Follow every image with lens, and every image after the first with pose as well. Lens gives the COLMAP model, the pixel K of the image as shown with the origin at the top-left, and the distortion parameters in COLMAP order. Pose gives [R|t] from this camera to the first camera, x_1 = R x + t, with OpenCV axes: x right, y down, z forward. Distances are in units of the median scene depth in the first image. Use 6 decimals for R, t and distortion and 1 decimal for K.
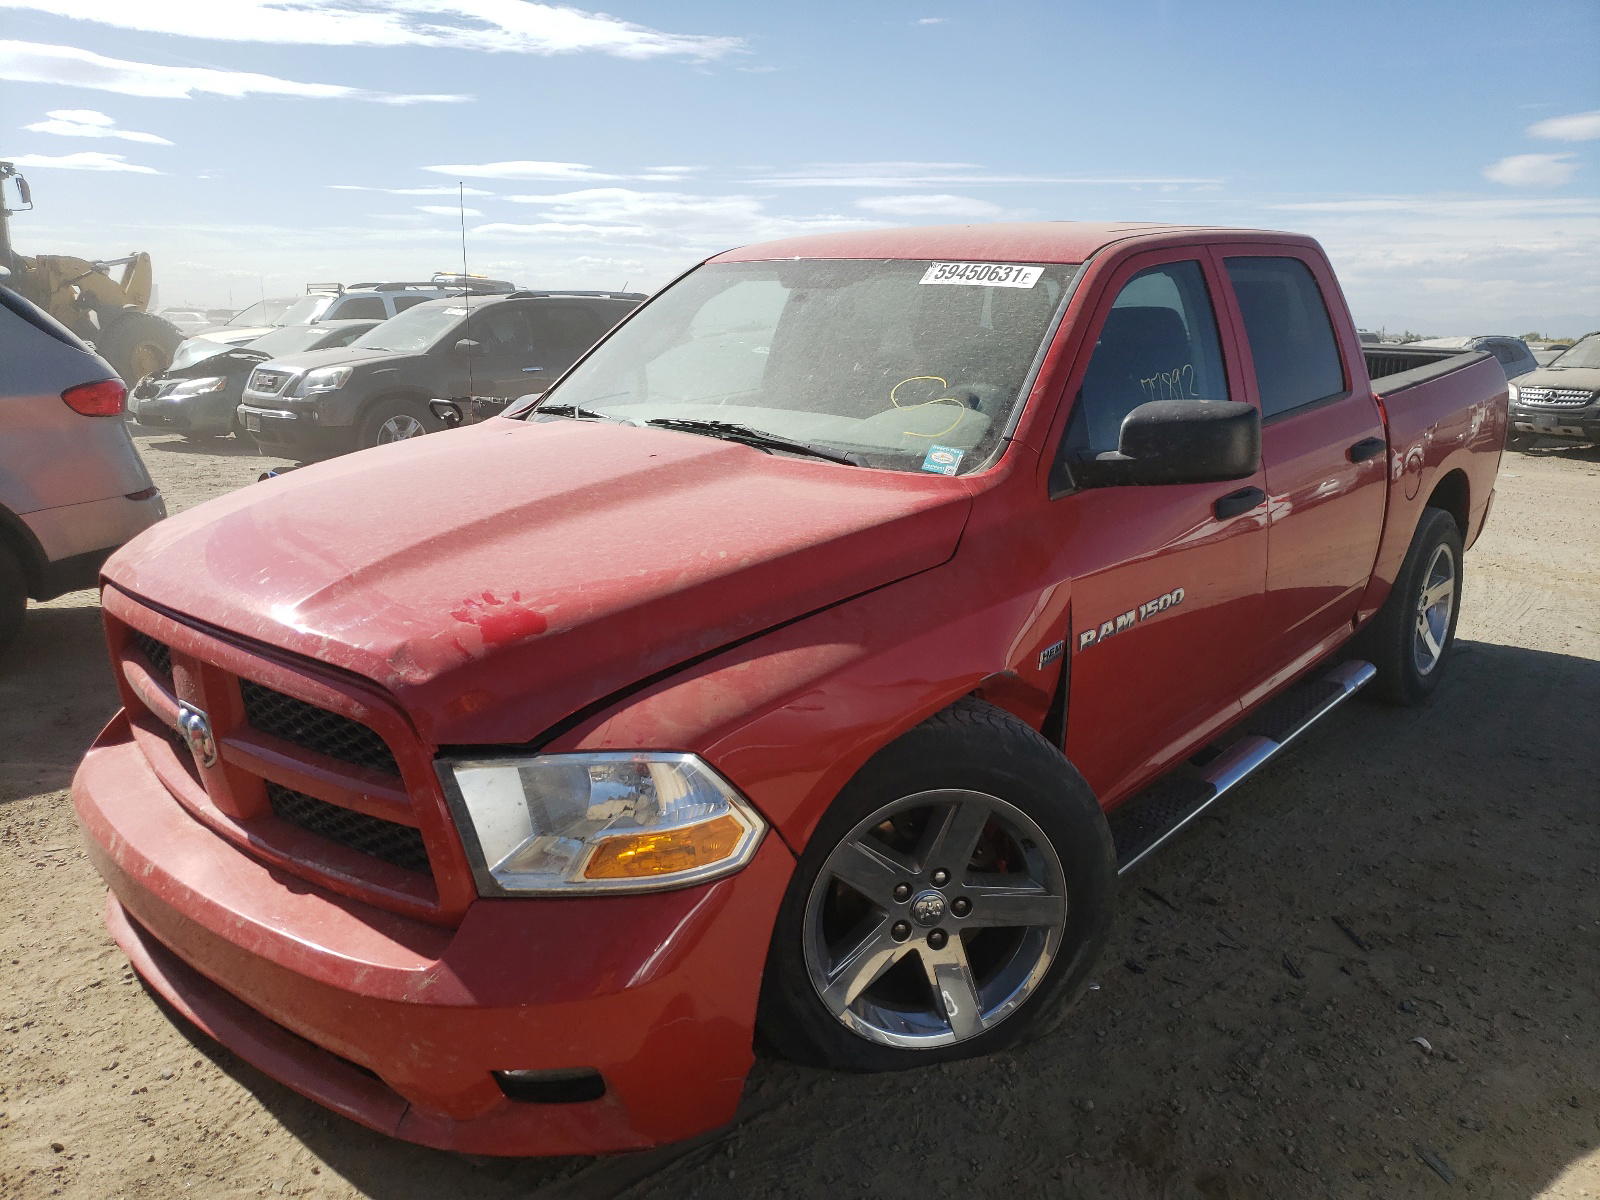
lens RADIAL K [[1180.6, 0, 799.5], [0, 1180.6, 569.4], [0, 0, 1]] dist [0.008863, 0.008723]
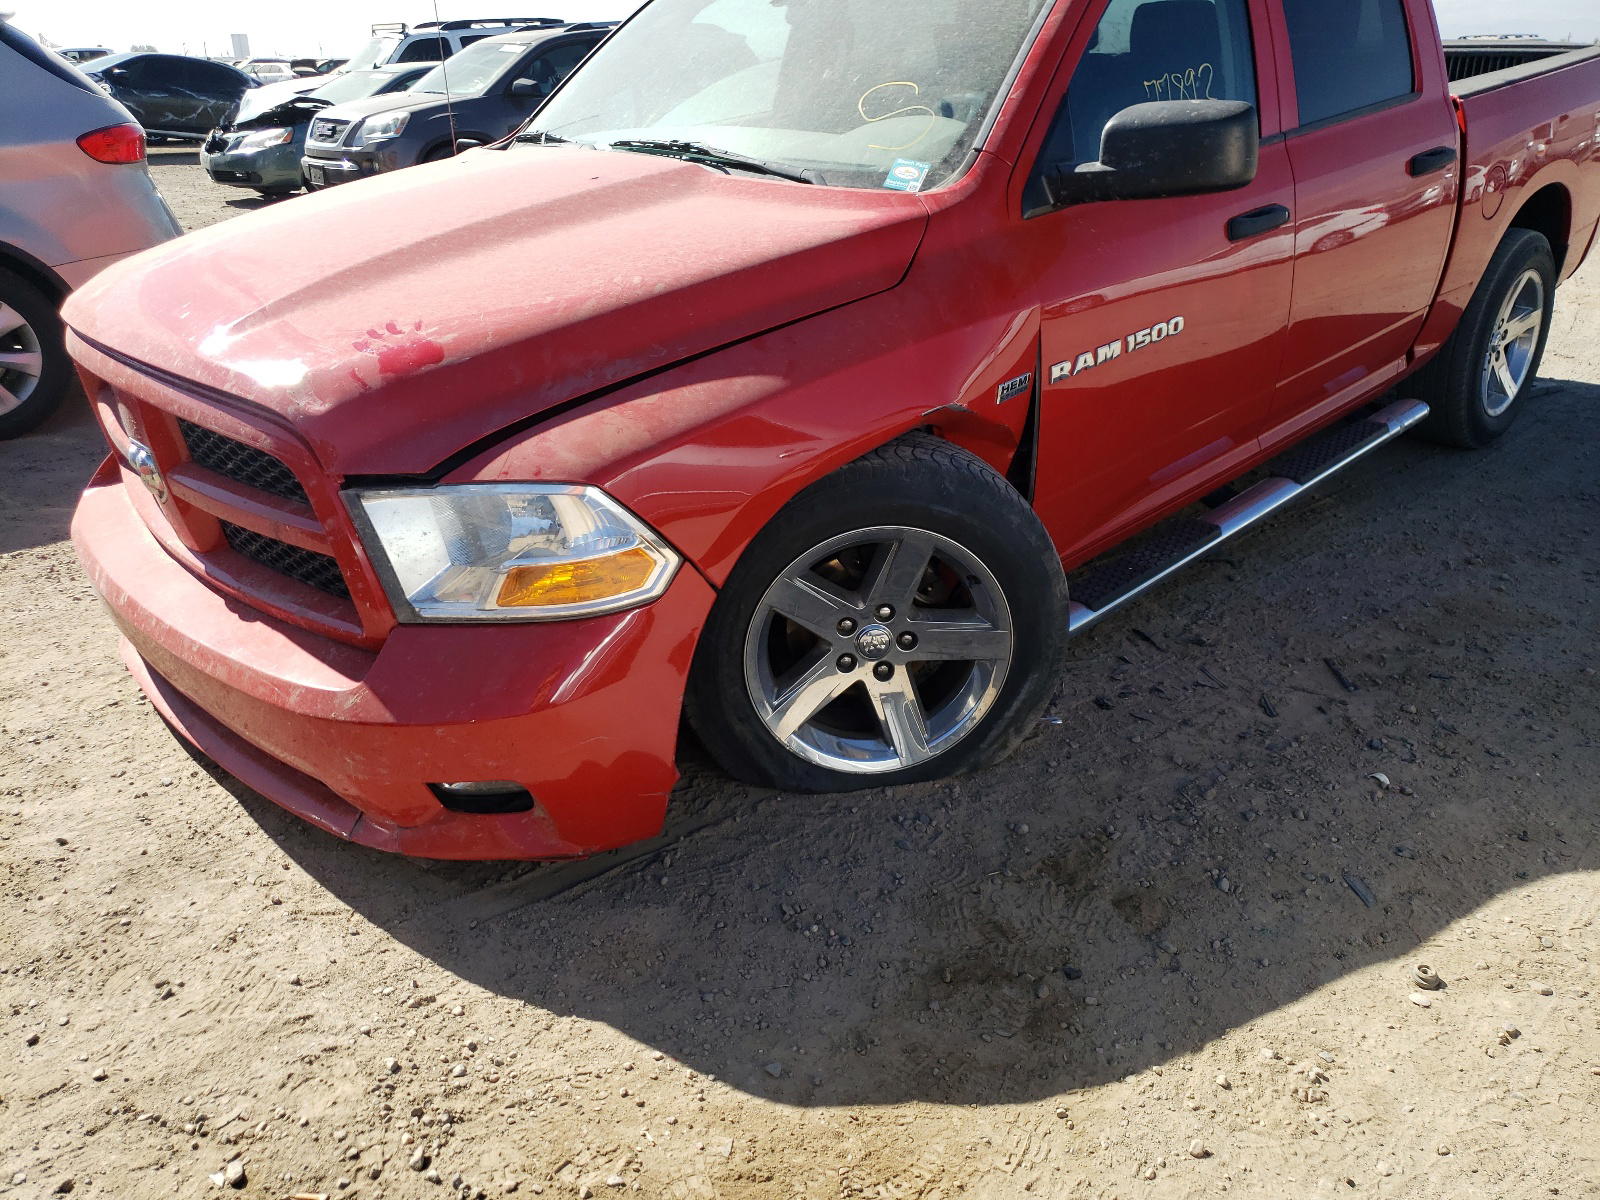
lens RADIAL K [[1180.6, 0, 799.5], [0, 1180.6, 569.4], [0, 0, 1]] dist [0.008863, 0.008723]
pose [[0.996034, 0.003248, -0.088910, 0.135765], [0.014788, 0.979388, 0.201444, 0.023657], [0.087732, -0.201960, 0.975456, 0.031403]]
